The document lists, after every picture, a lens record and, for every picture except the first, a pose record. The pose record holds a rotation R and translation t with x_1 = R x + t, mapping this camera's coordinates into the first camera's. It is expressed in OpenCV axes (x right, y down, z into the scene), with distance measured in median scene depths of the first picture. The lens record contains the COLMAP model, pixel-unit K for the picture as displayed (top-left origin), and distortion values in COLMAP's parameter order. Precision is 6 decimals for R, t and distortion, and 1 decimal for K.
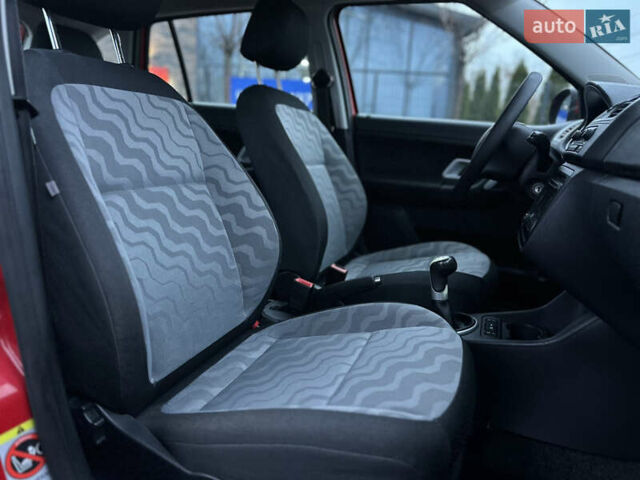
lens RADIAL K [[468.6, 0, 319.6], [0, 468.6, 231.6], [0, 0, 1]] dist [0.046524, -0.058987]
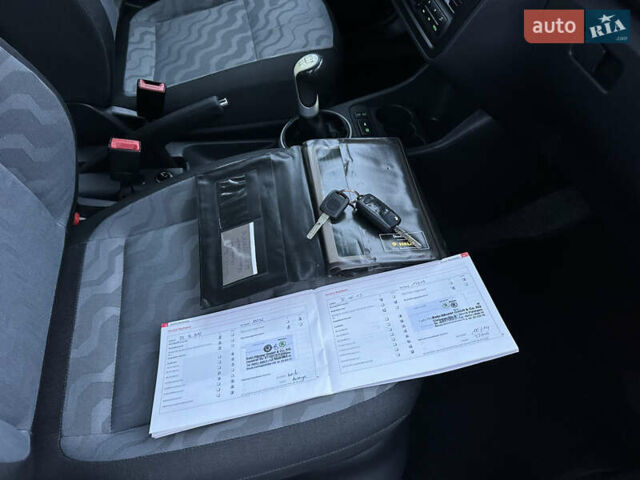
lens RADIAL K [[467.1, 0, 328.1], [0, 467.1, 242.6], [0, 0, 1]] dist [0.052518, -0.092568]
pose [[0.847952, -0.405601, 0.341270, -0.077533], [0.065499, 0.719057, 0.691858, -0.251014], [-0.526011, -0.564309, 0.636292, 0.376492]]
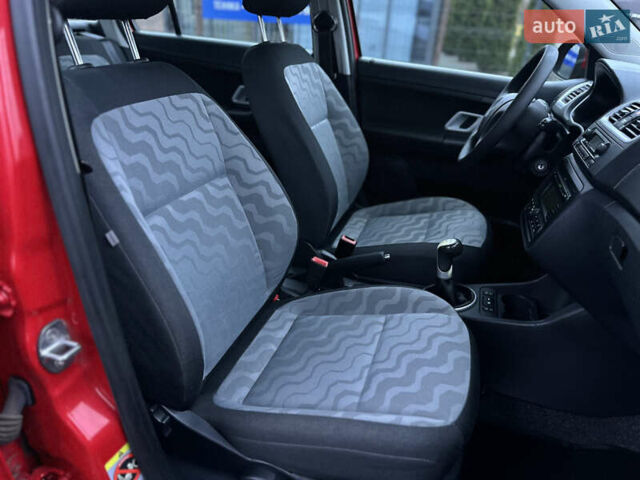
lens RADIAL K [[474.3, 0, 320.0], [0, 474.3, 240.0], [0, 0, 1]] dist [0.062025, -0.108108]
pose [[0.998362, -0.010299, 0.056286, -0.101436], [-0.004154, 0.968030, 0.250801, -0.228320], [-0.057070, -0.250624, 0.966401, -0.041643]]
